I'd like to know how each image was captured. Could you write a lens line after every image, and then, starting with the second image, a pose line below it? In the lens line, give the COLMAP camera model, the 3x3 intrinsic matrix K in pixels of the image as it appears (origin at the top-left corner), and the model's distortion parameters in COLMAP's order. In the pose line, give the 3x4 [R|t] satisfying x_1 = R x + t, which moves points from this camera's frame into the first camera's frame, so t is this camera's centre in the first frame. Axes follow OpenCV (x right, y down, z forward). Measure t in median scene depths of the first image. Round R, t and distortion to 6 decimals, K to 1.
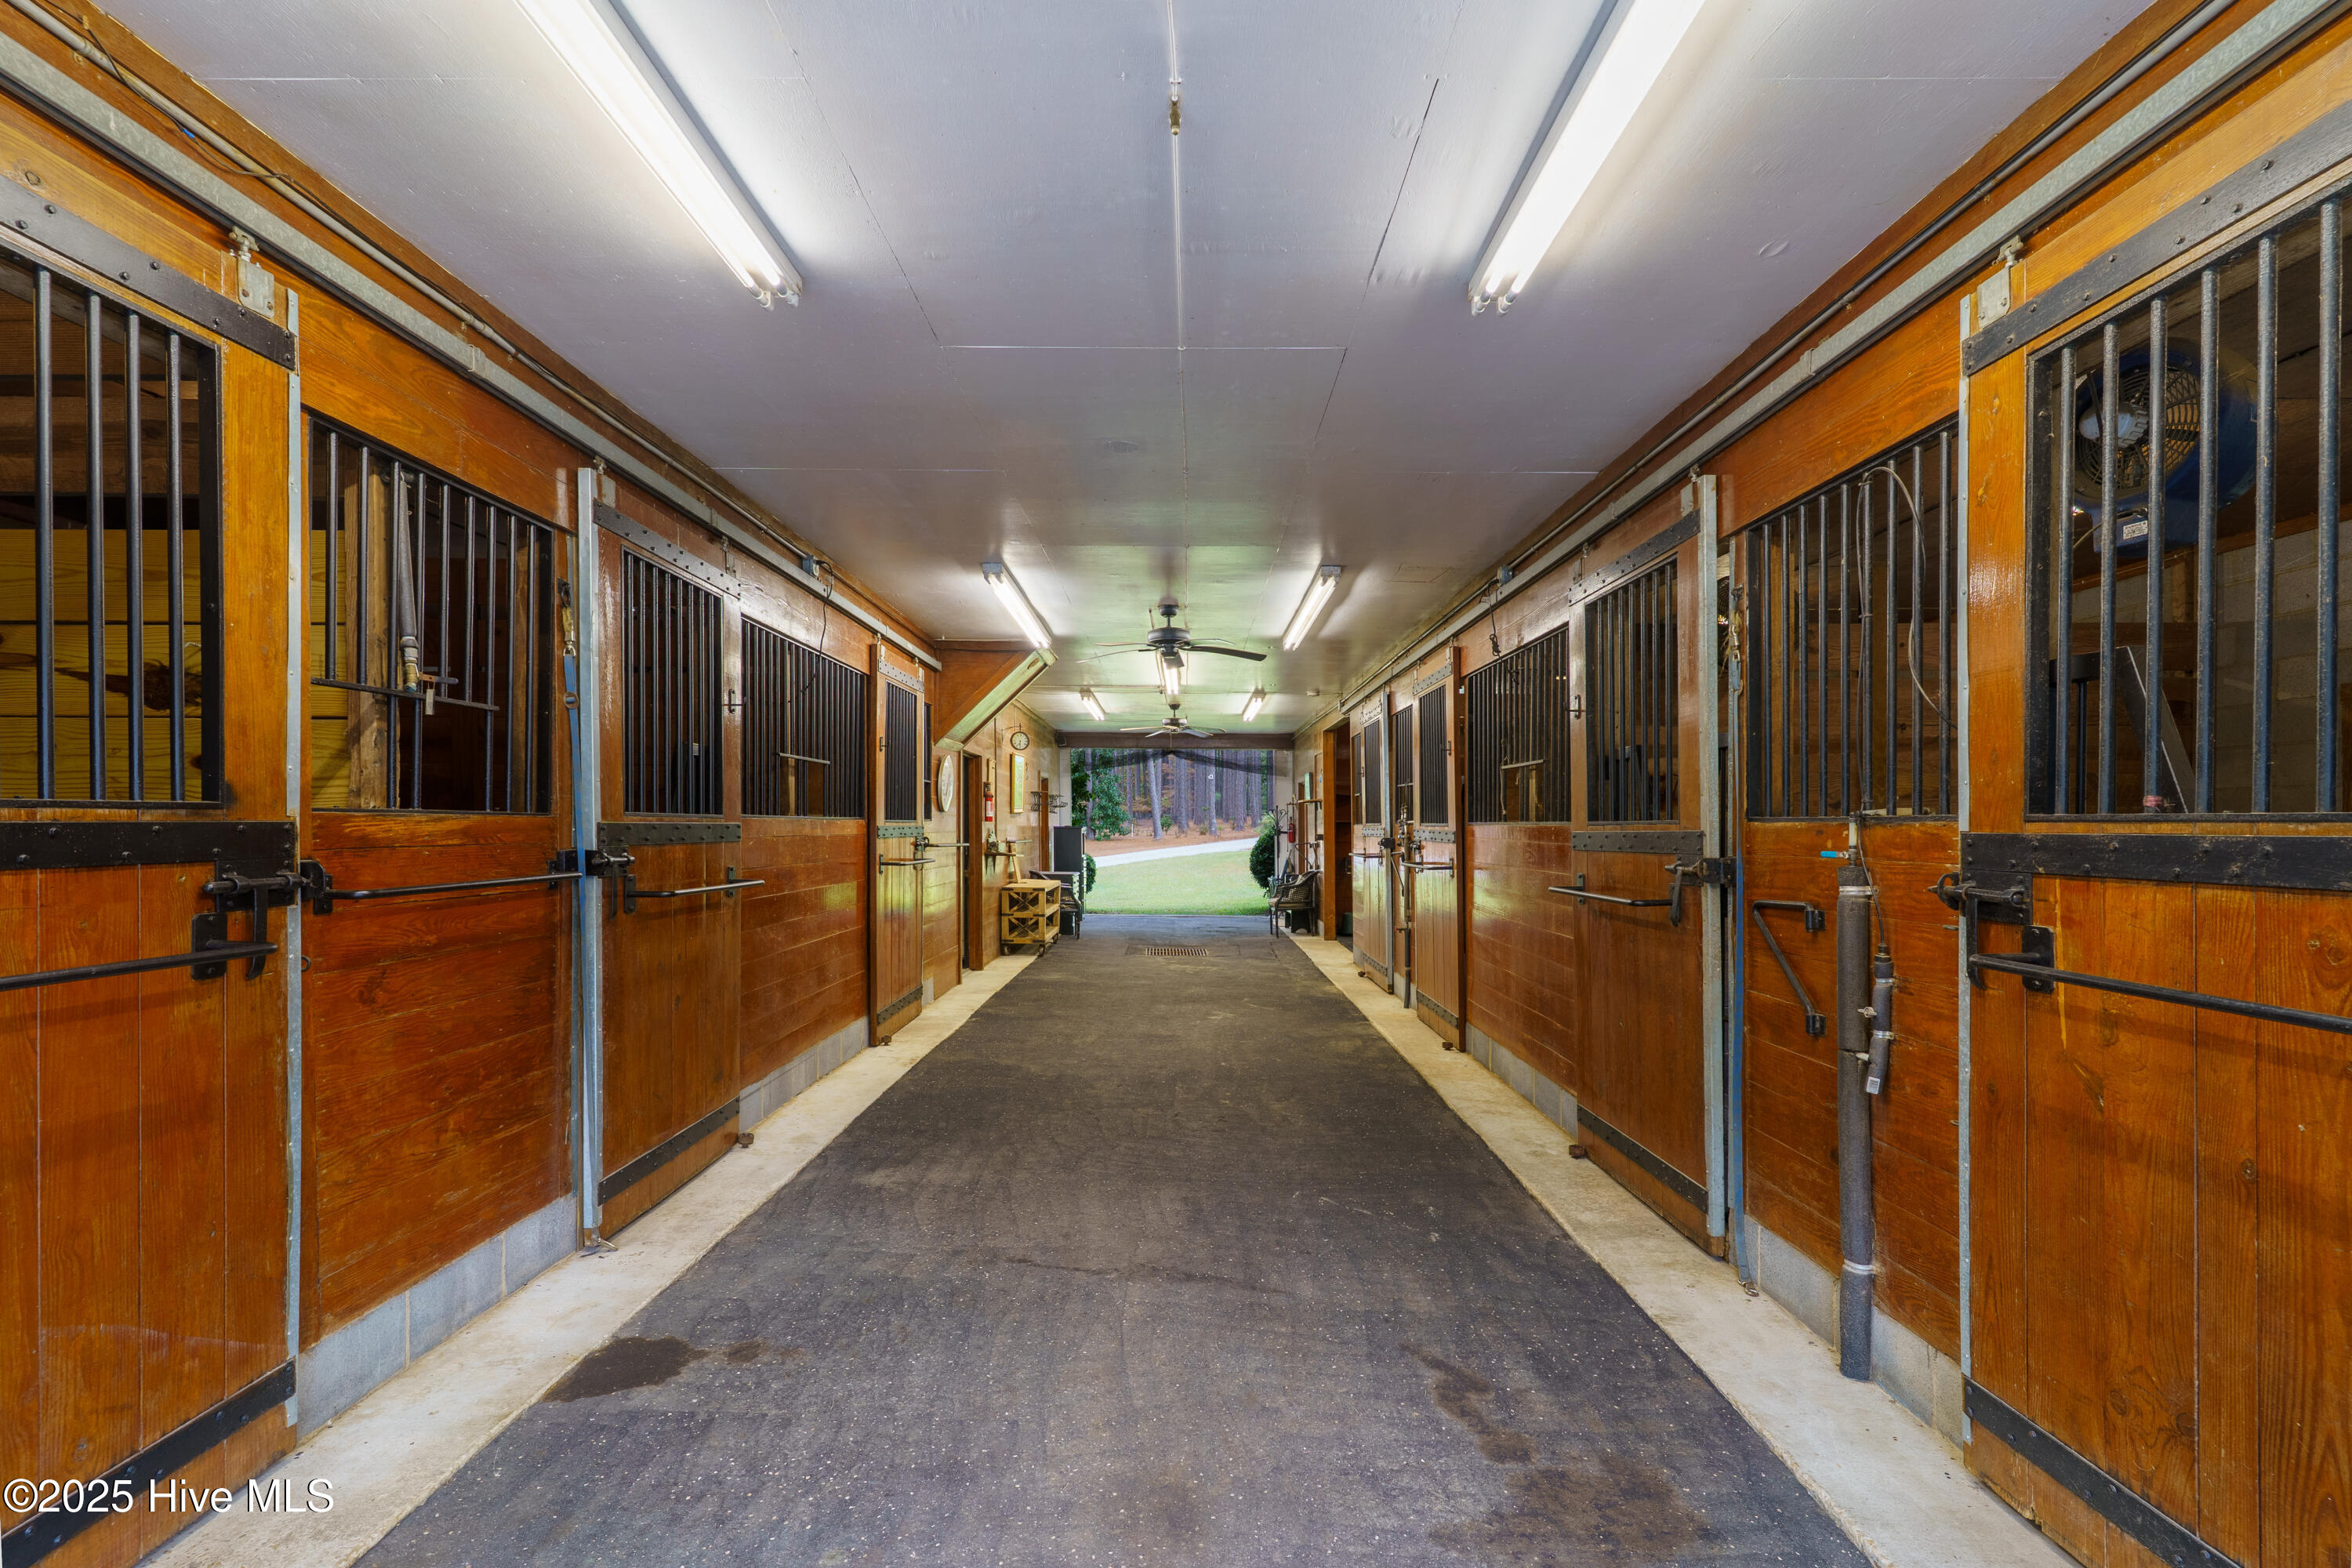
lens RADIAL K [[1126.0, 0, 1179.7], [0, 1126.0, 798.7], [0, 0, 1]] dist [0.002337, -0.000919]
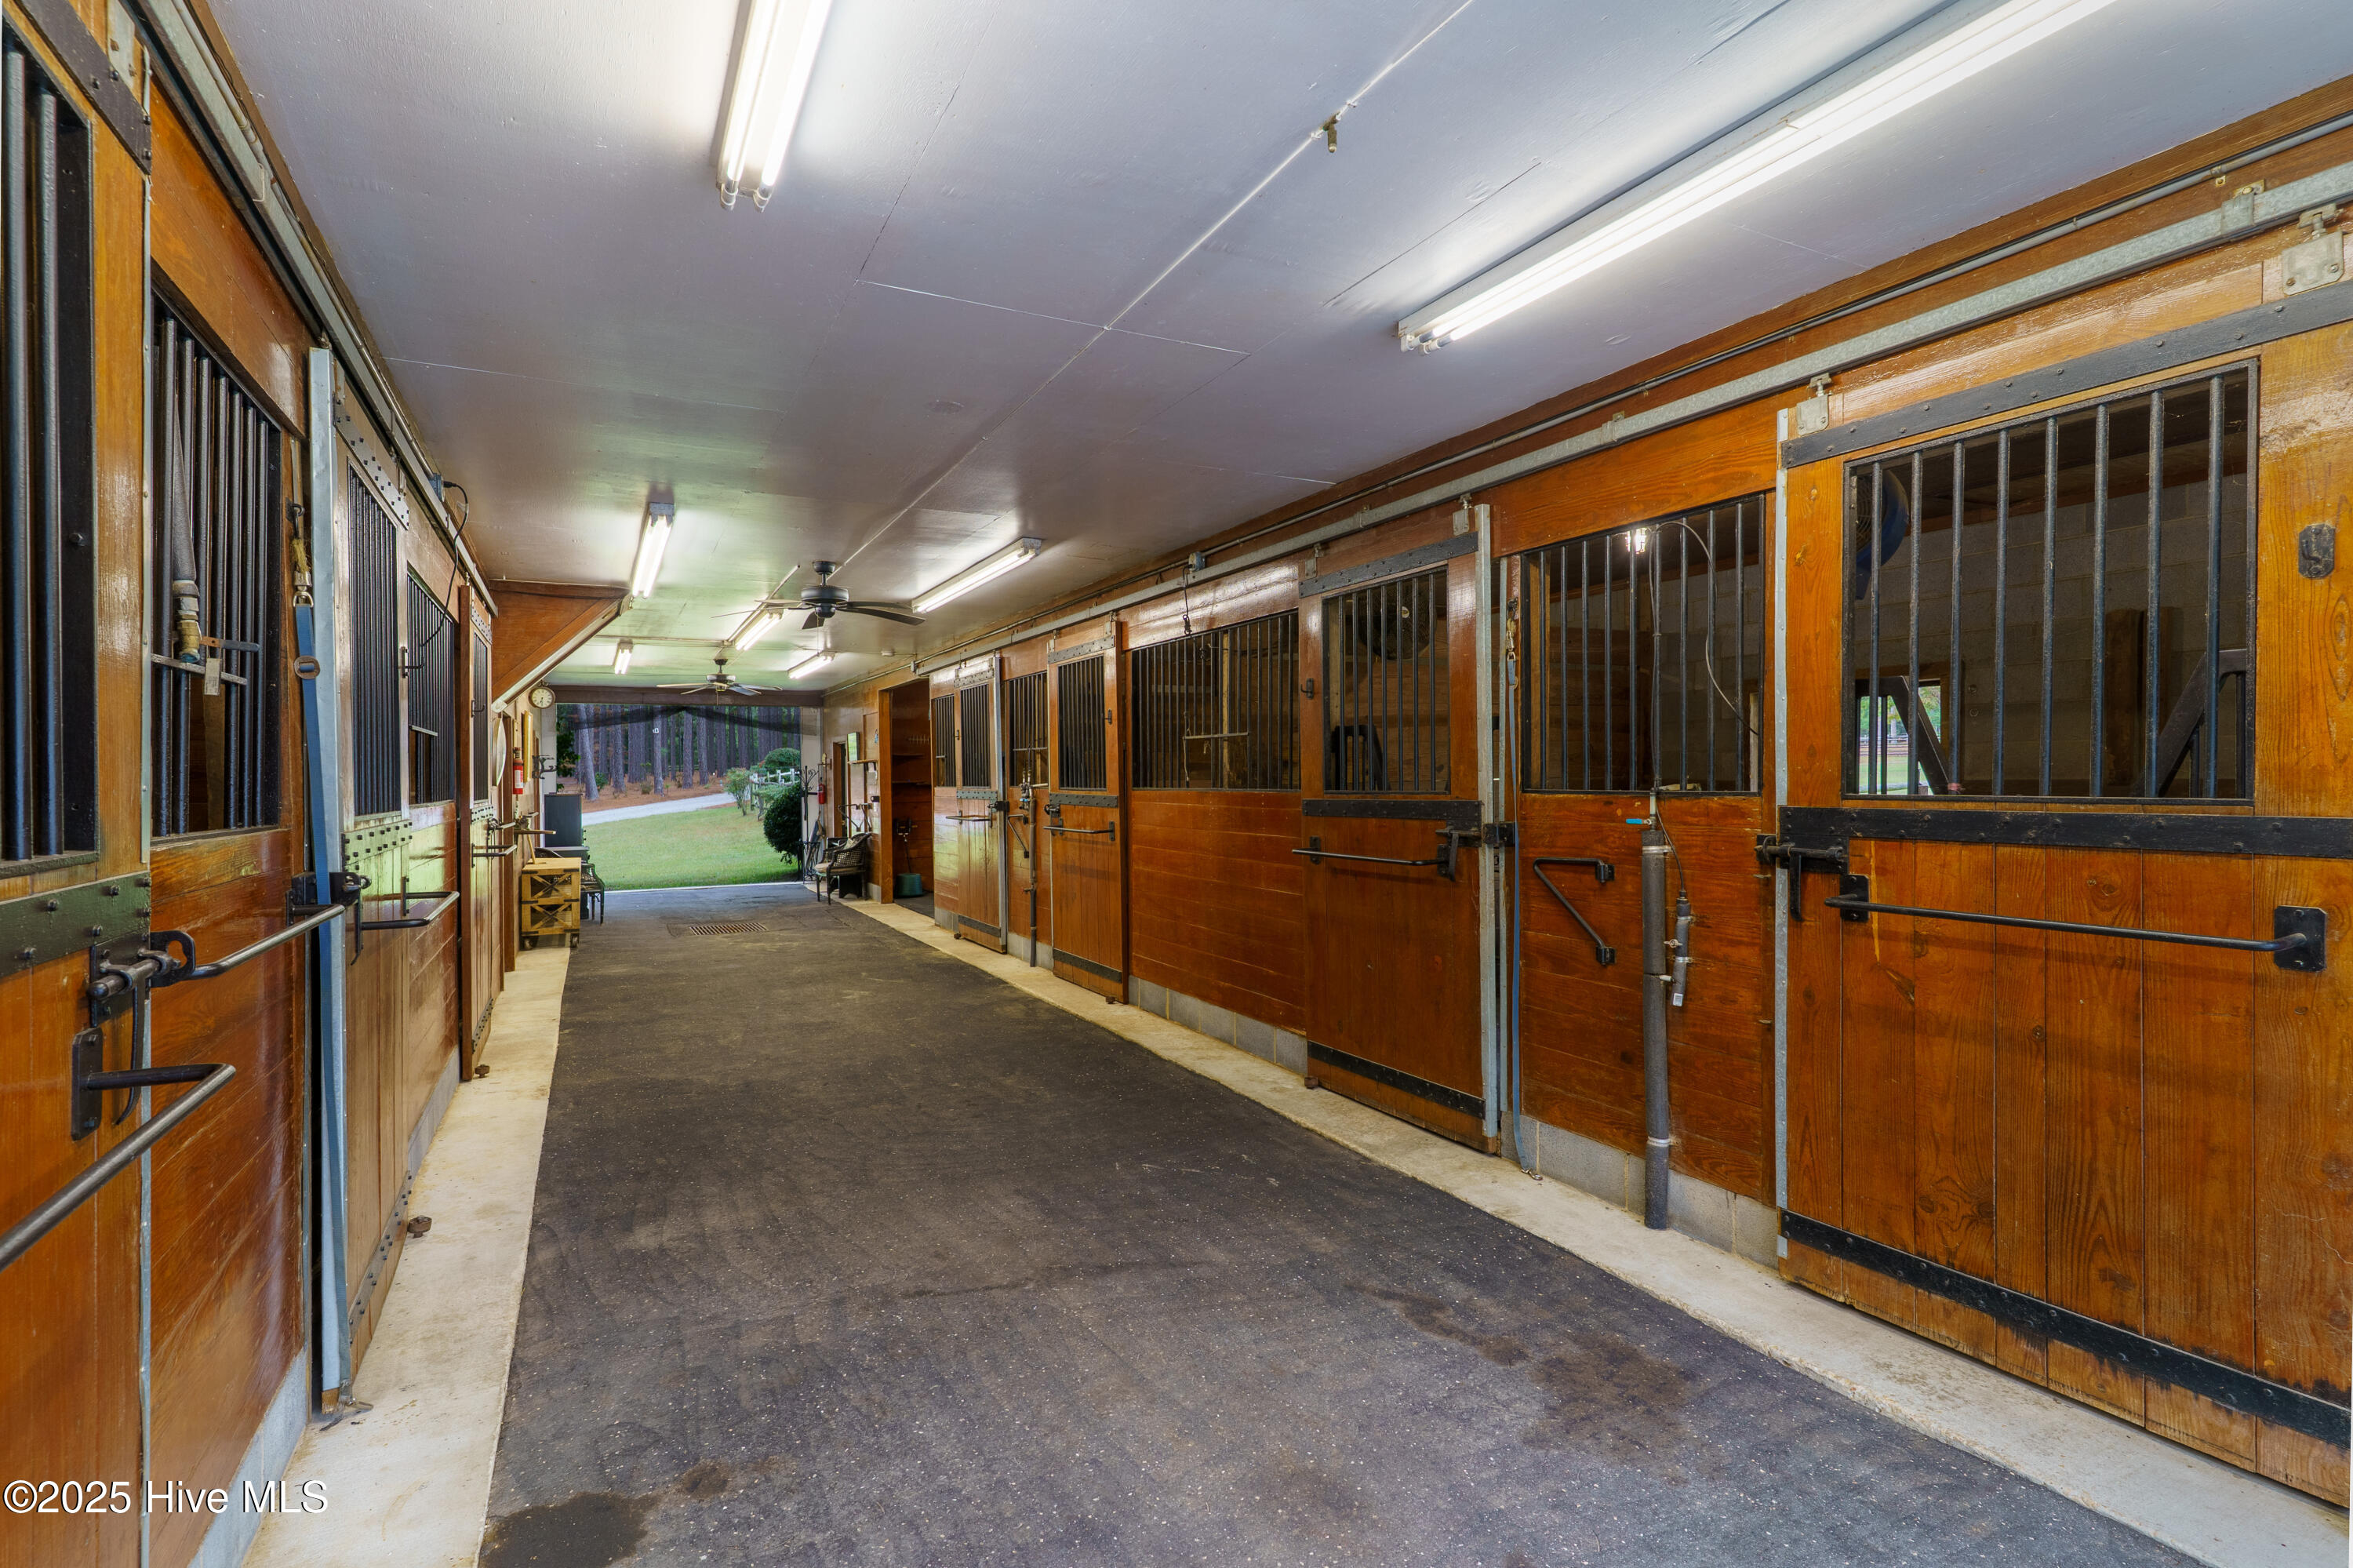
lens RADIAL K [[1108.7, 0, 1172.8], [0, 1108.7, 752.9], [0, 0, 1]] dist [0.001384, 0.000347]
pose [[0.885616, -0.009683, 0.464317, -0.453115], [0.008703, 0.999953, 0.004253, -0.036870], [-0.464337, 0.000274, 0.885659, 0.130821]]
